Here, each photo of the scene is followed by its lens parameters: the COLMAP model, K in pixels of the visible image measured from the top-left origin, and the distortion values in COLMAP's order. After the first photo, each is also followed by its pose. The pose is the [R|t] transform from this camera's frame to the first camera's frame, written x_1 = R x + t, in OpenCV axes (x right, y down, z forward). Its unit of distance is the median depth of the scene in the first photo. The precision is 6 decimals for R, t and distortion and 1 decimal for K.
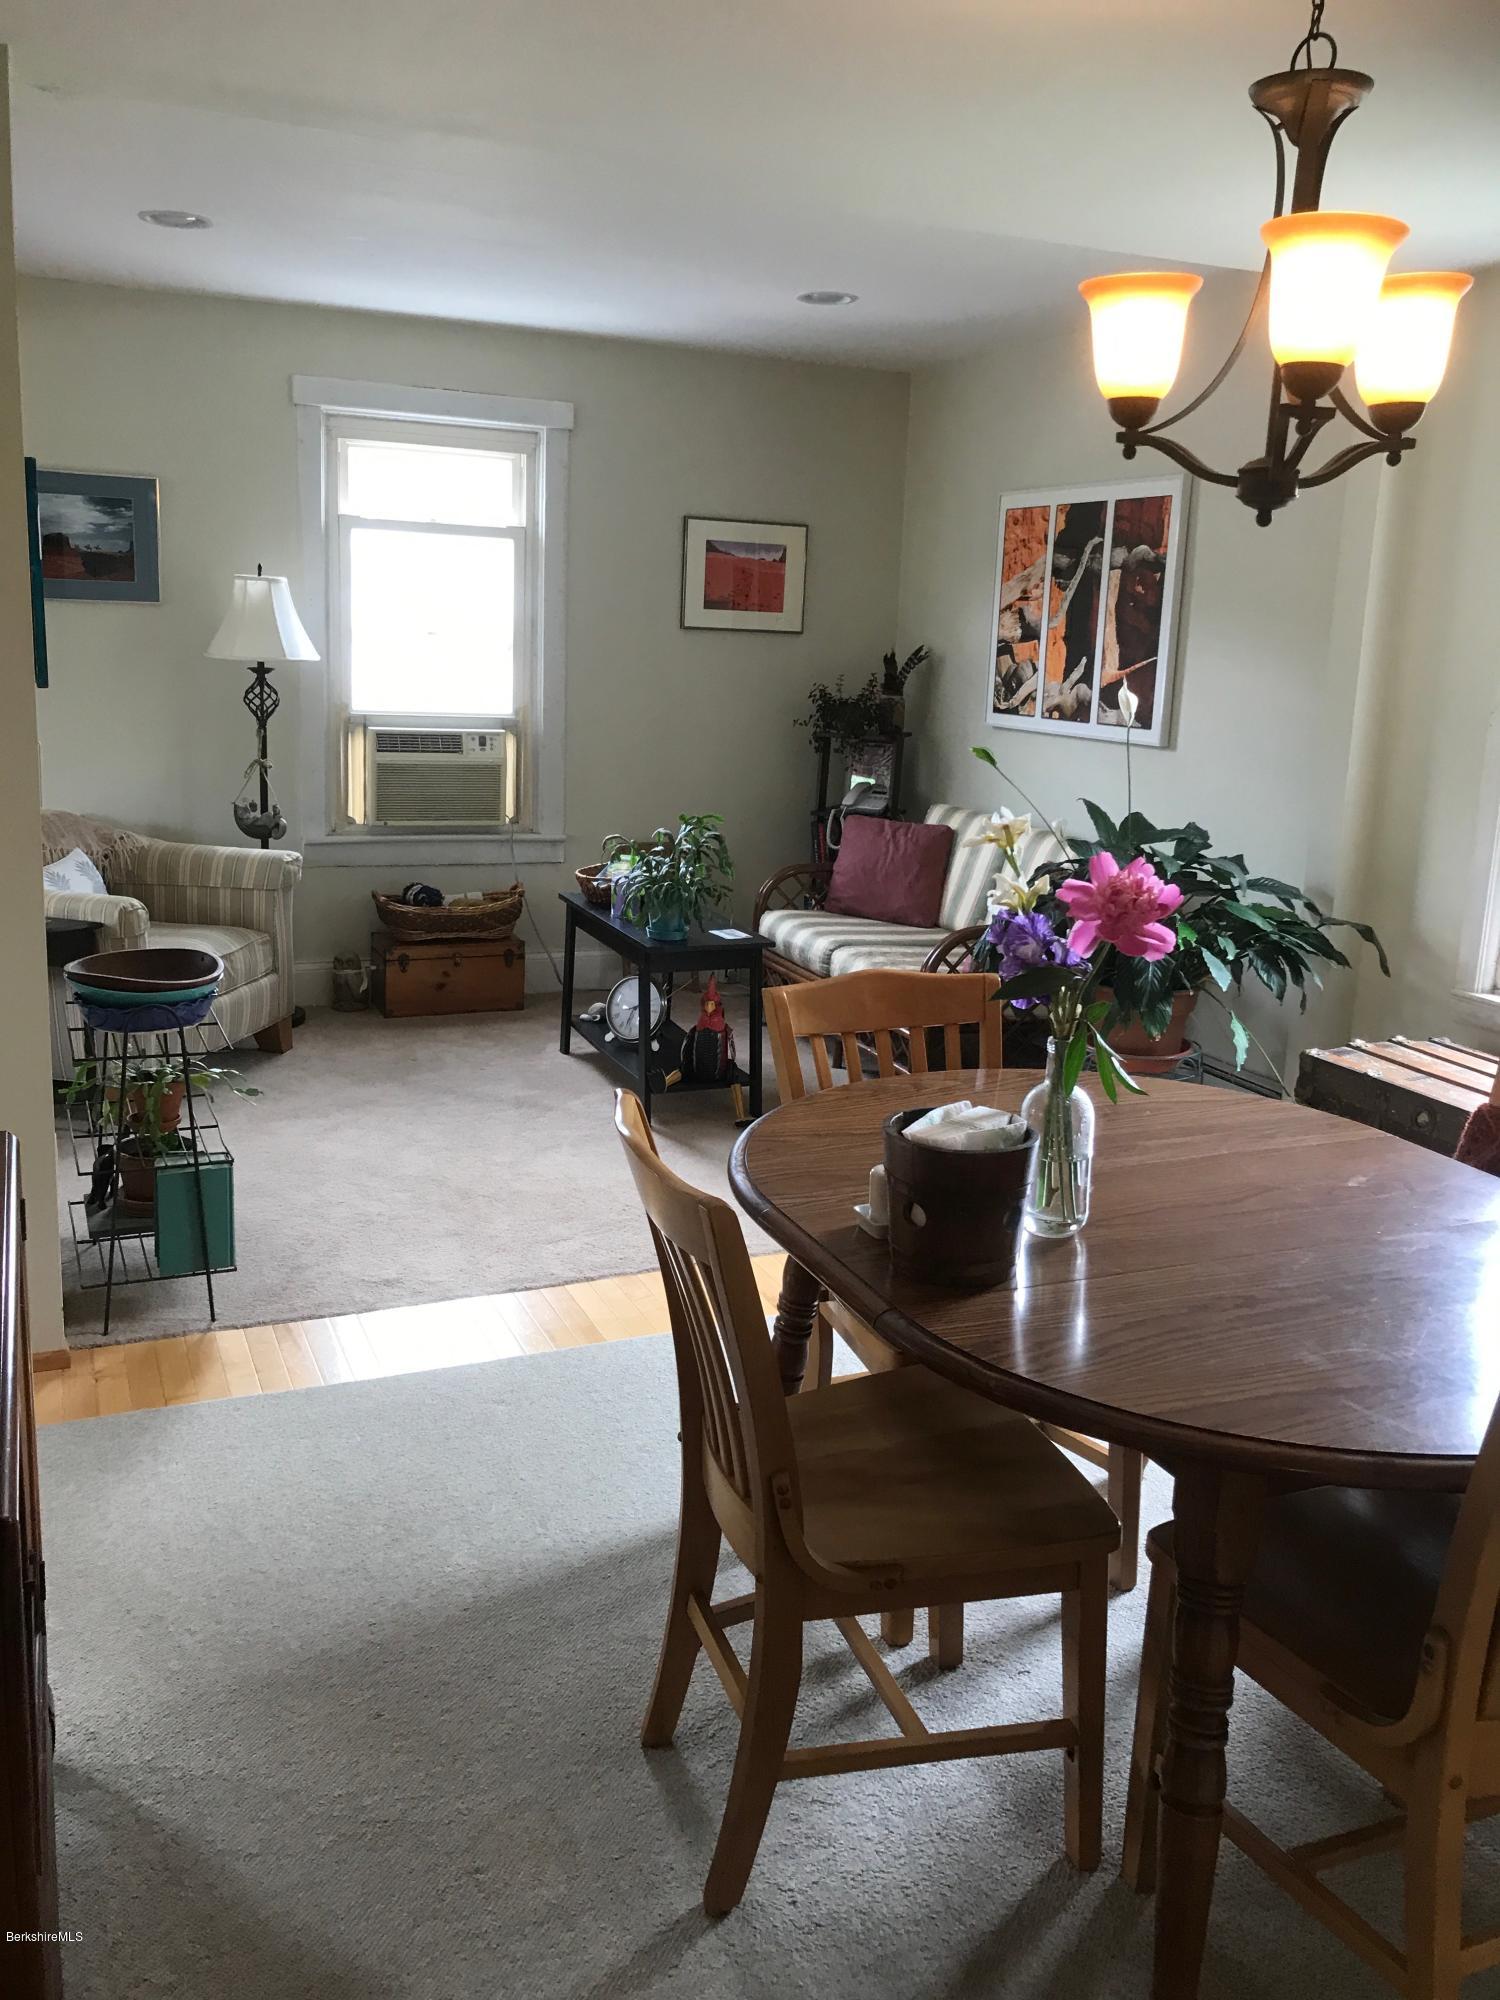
lens RADIAL K [[1639.2, 0, 731.2], [0, 1639.2, 978.6], [0, 0, 1]] dist [0.029174, -0.033405]
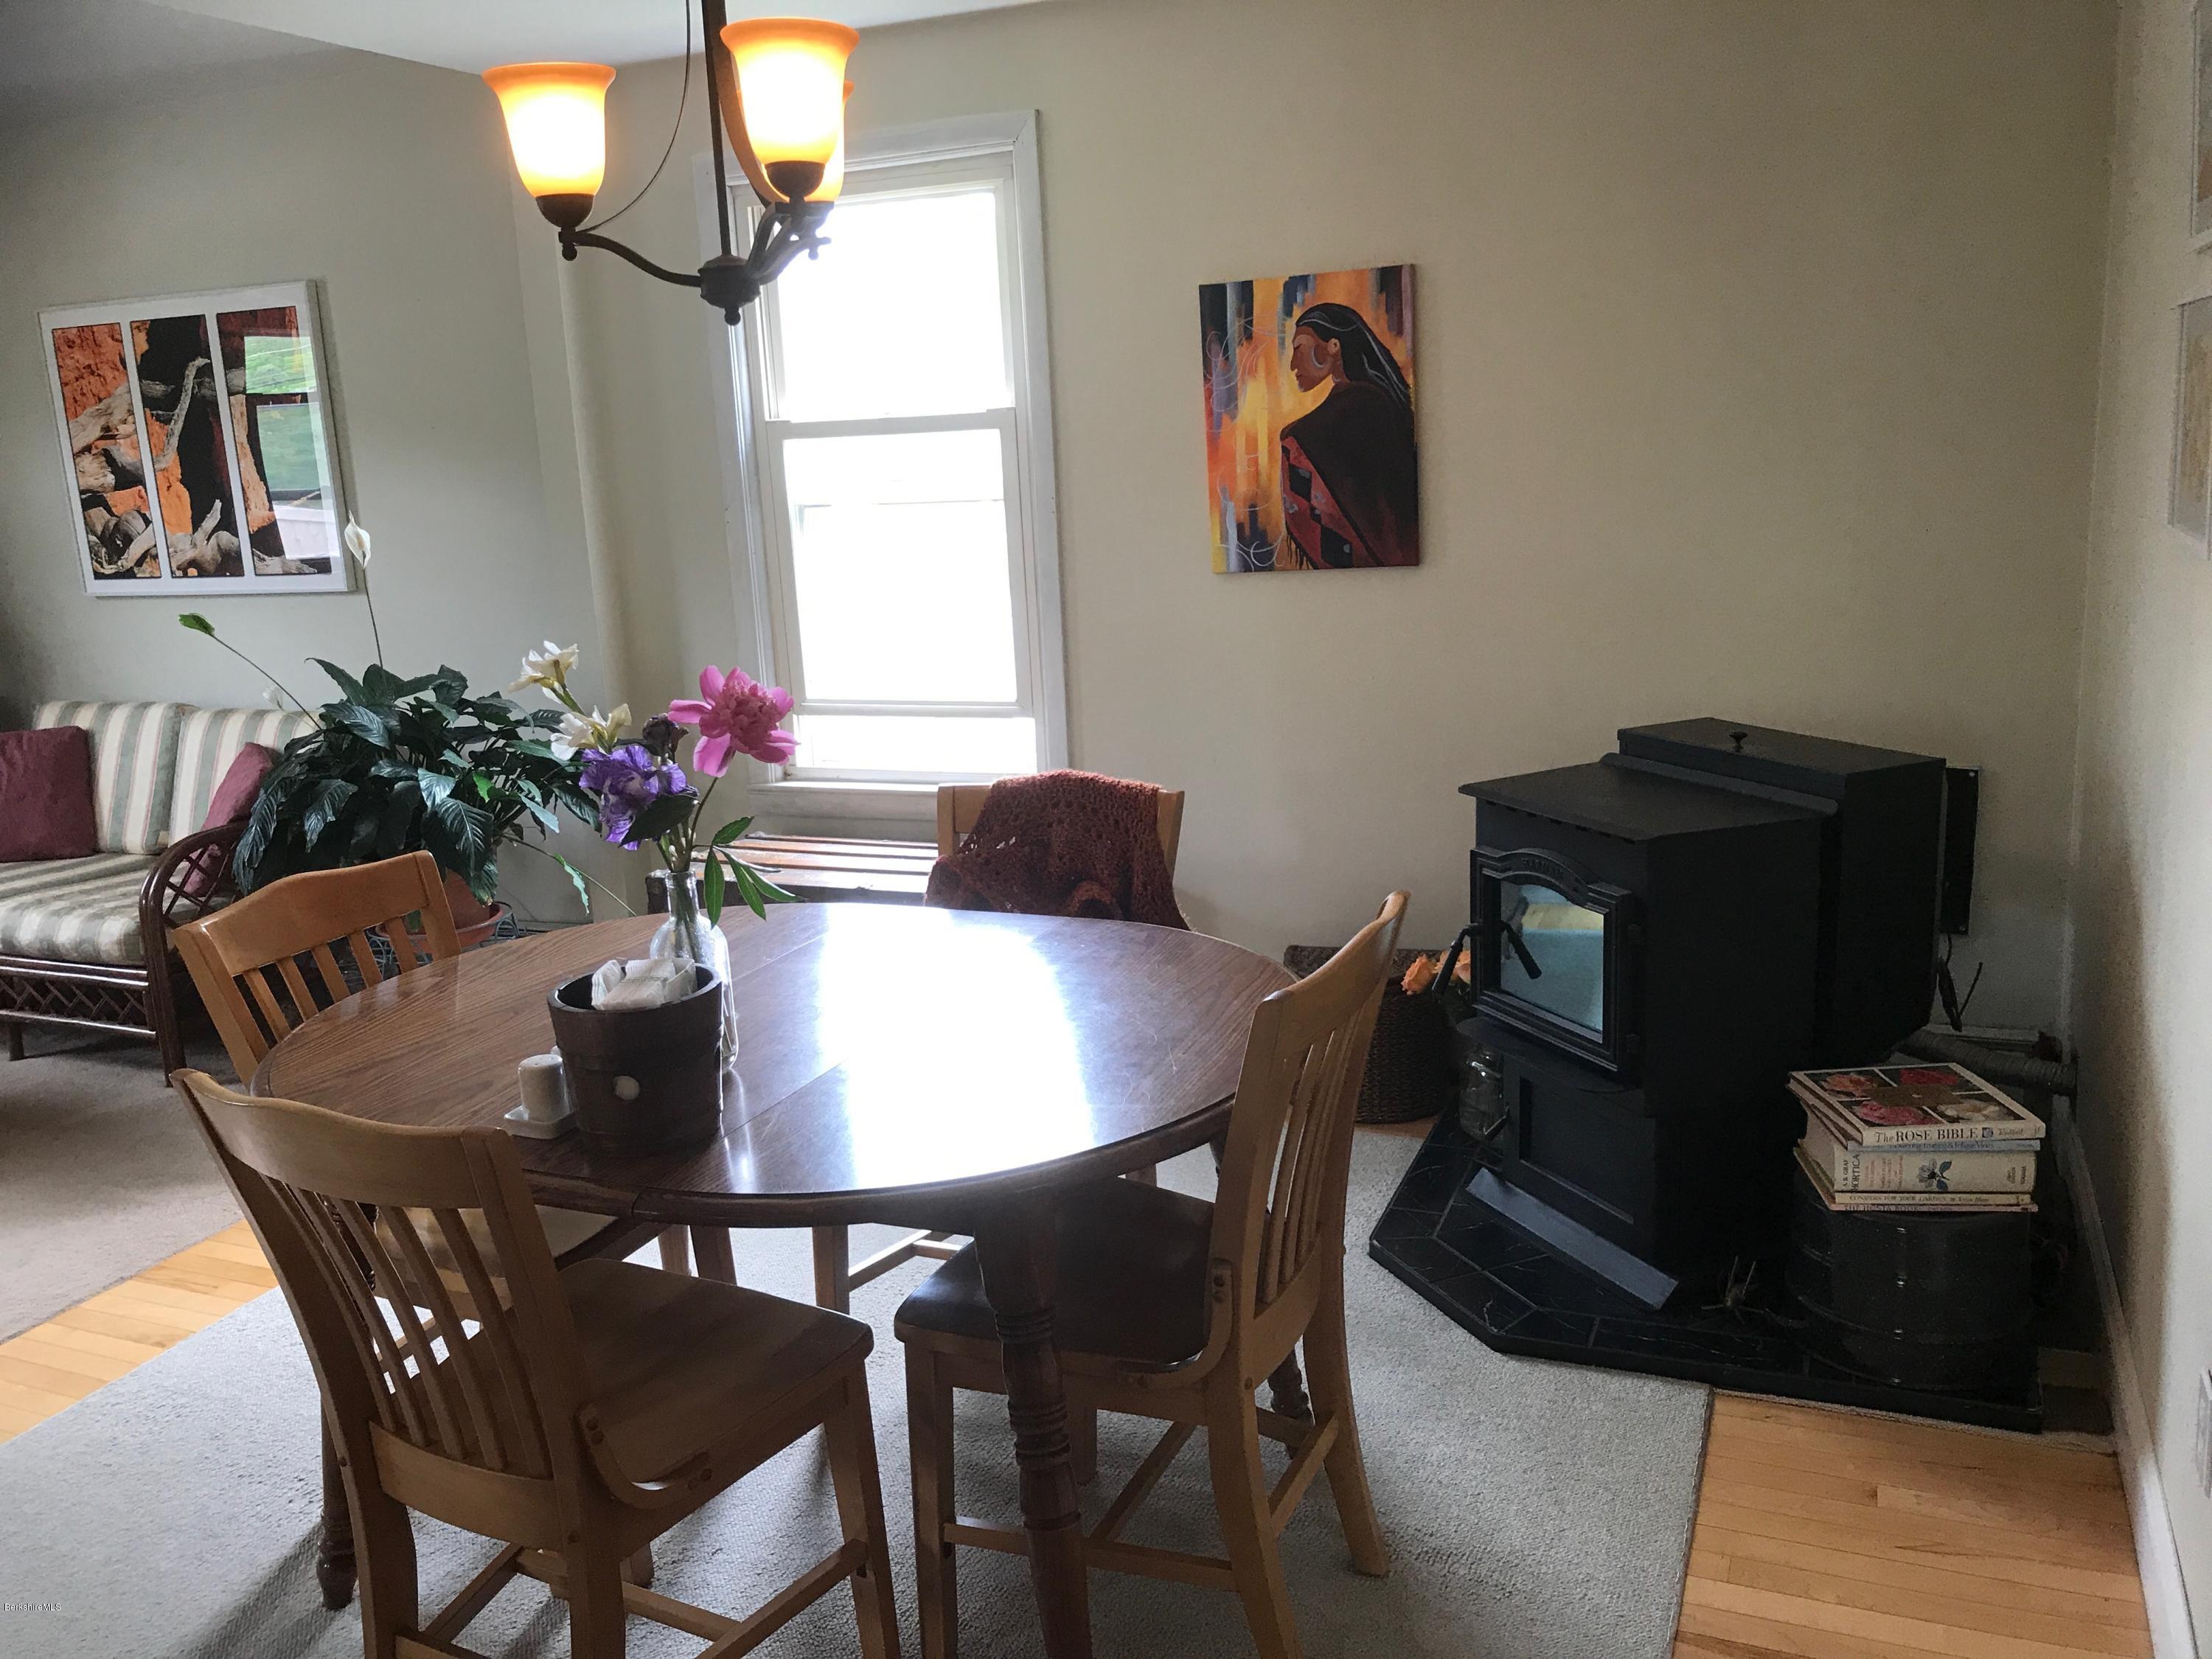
lens RADIAL K [[1812.9, 0, 1089.7], [0, 1812.9, 829.5], [0, 0, 1]] dist [0.029174, -0.033405]
pose [[0.716832, -0.218685, 0.662064, -0.118073], [0.222608, 0.971627, 0.079912, -0.006493], [-0.660755, 0.090097, 0.745174, 0.022850]]
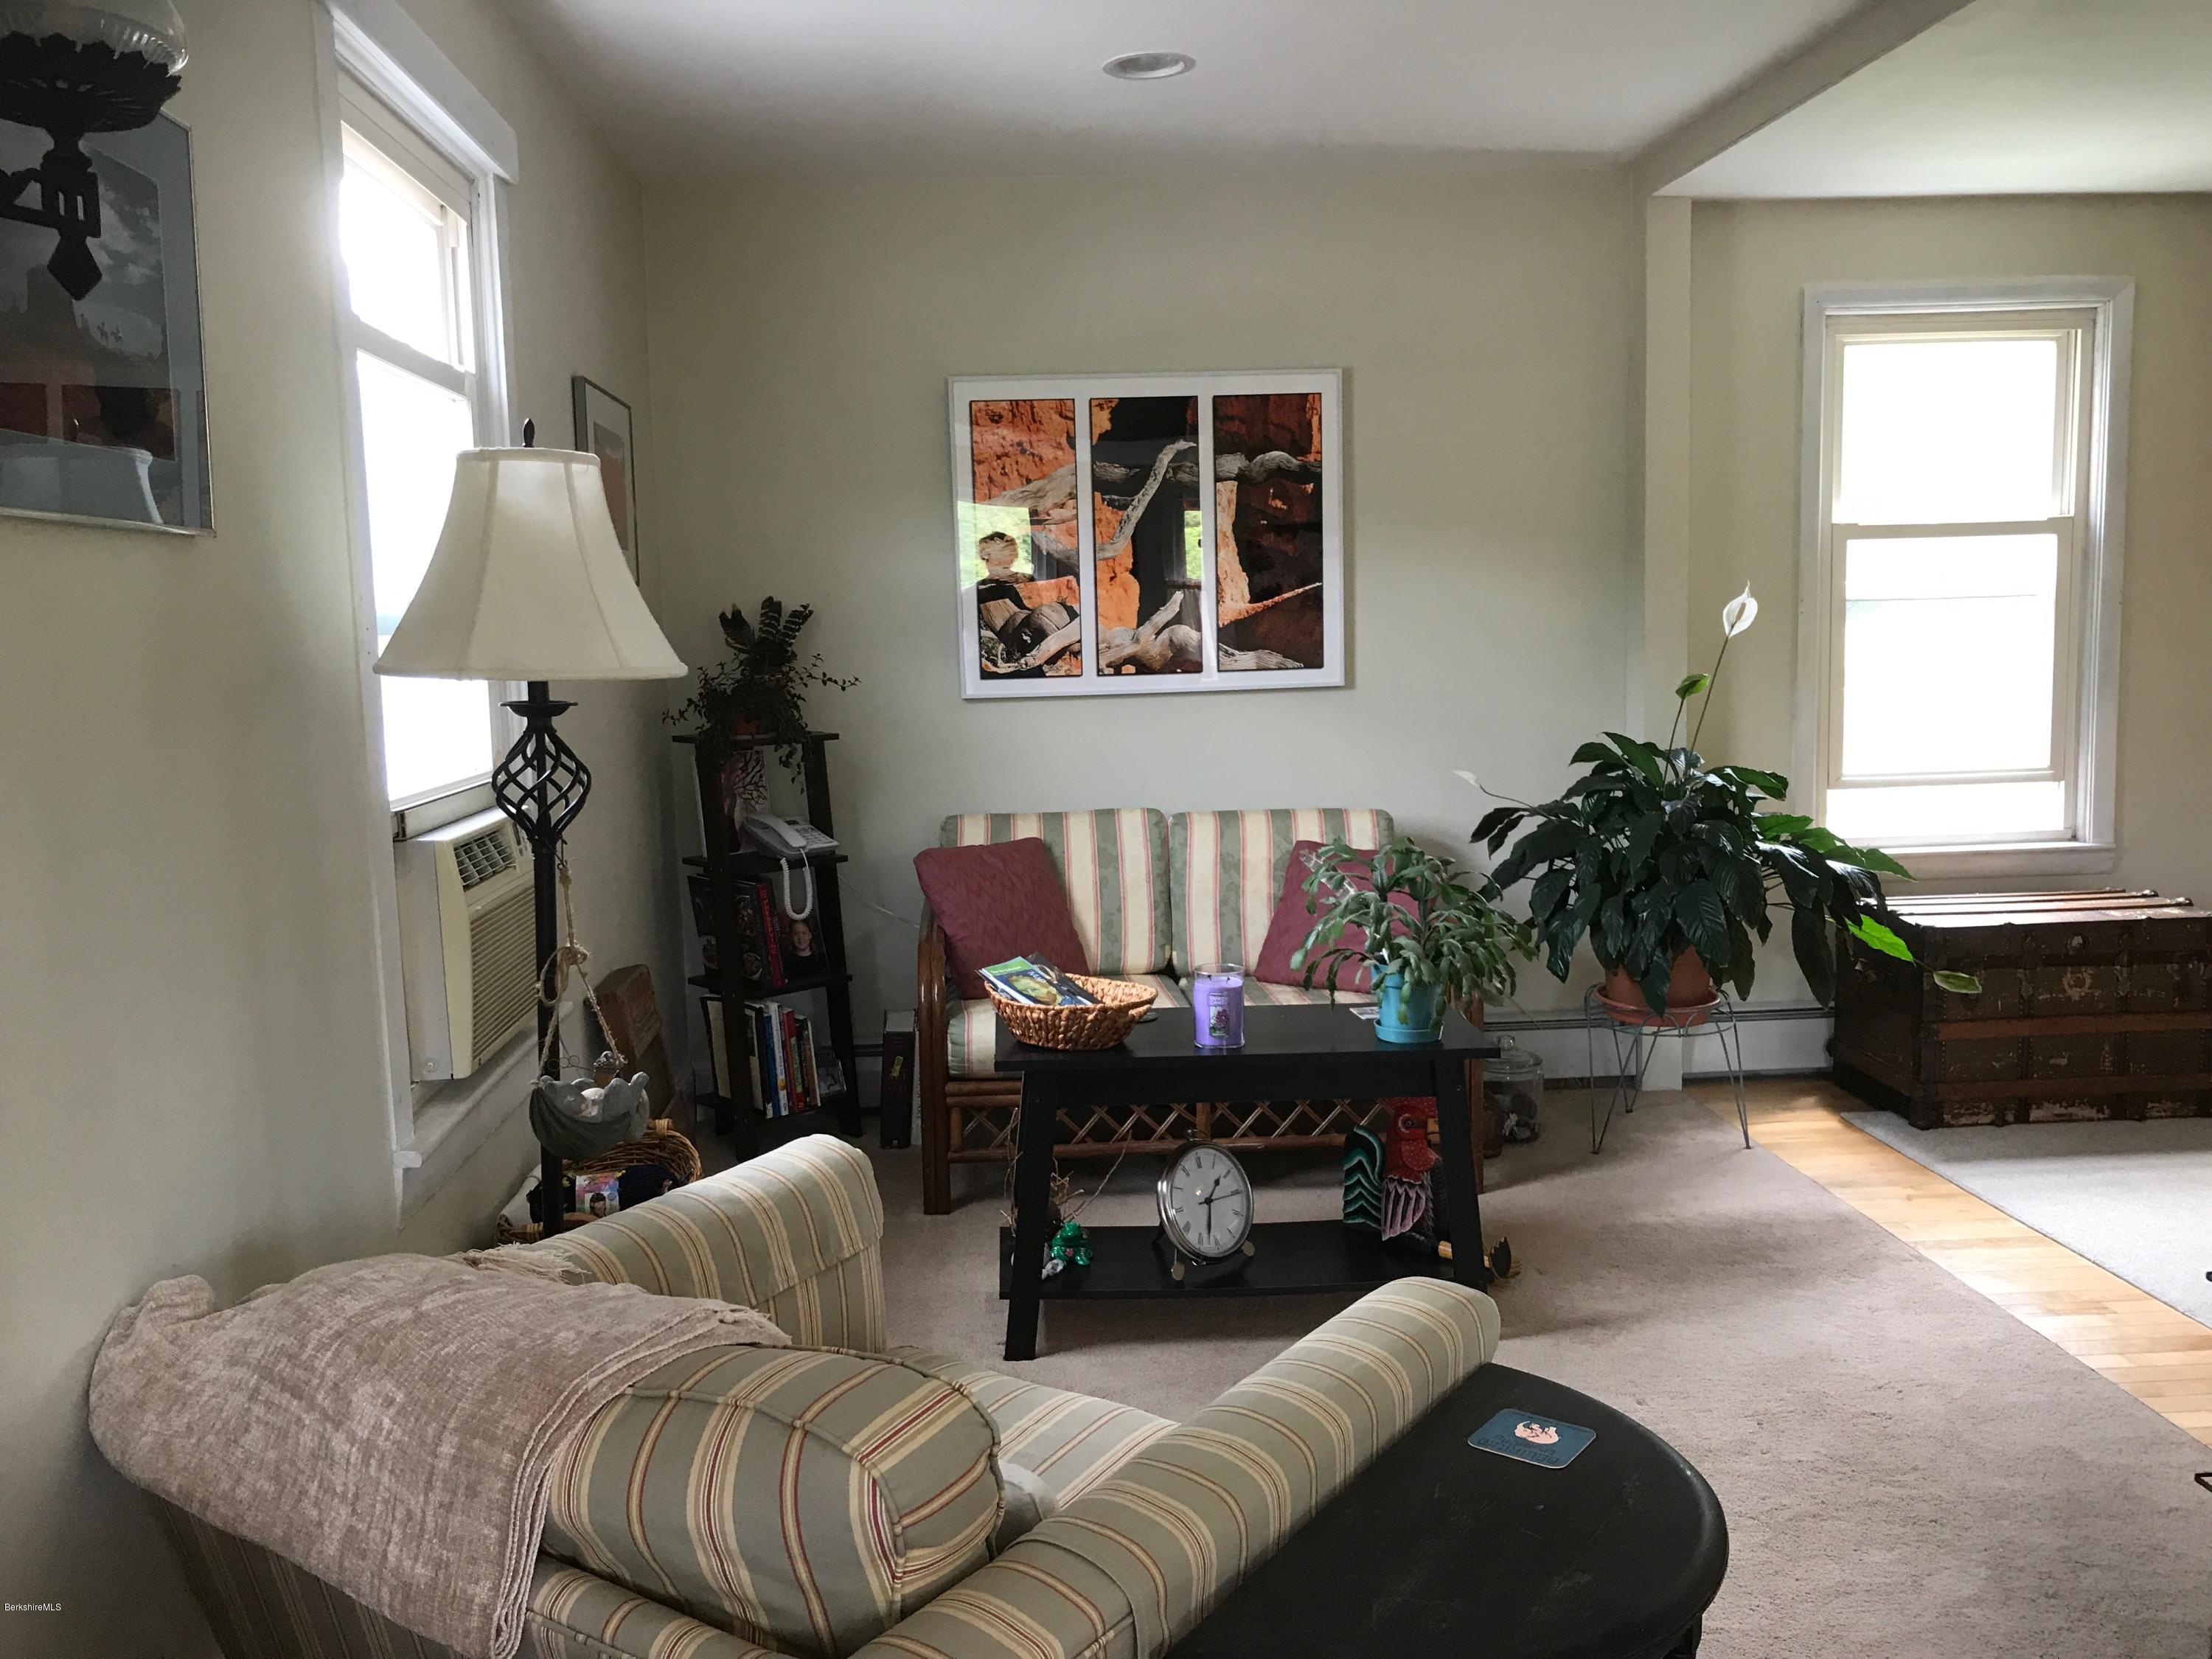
lens RADIAL K [[1812.9, 0, 1099.4], [0, 1812.9, 838.5], [0, 0, 1]] dist [0.029174, -0.033405]
pose [[0.329188, -0.161591, 0.930335, -0.613172], [0.240660, 0.967070, 0.082817, -0.159697], [-0.913082, 0.196632, 0.357236, 0.735321]]
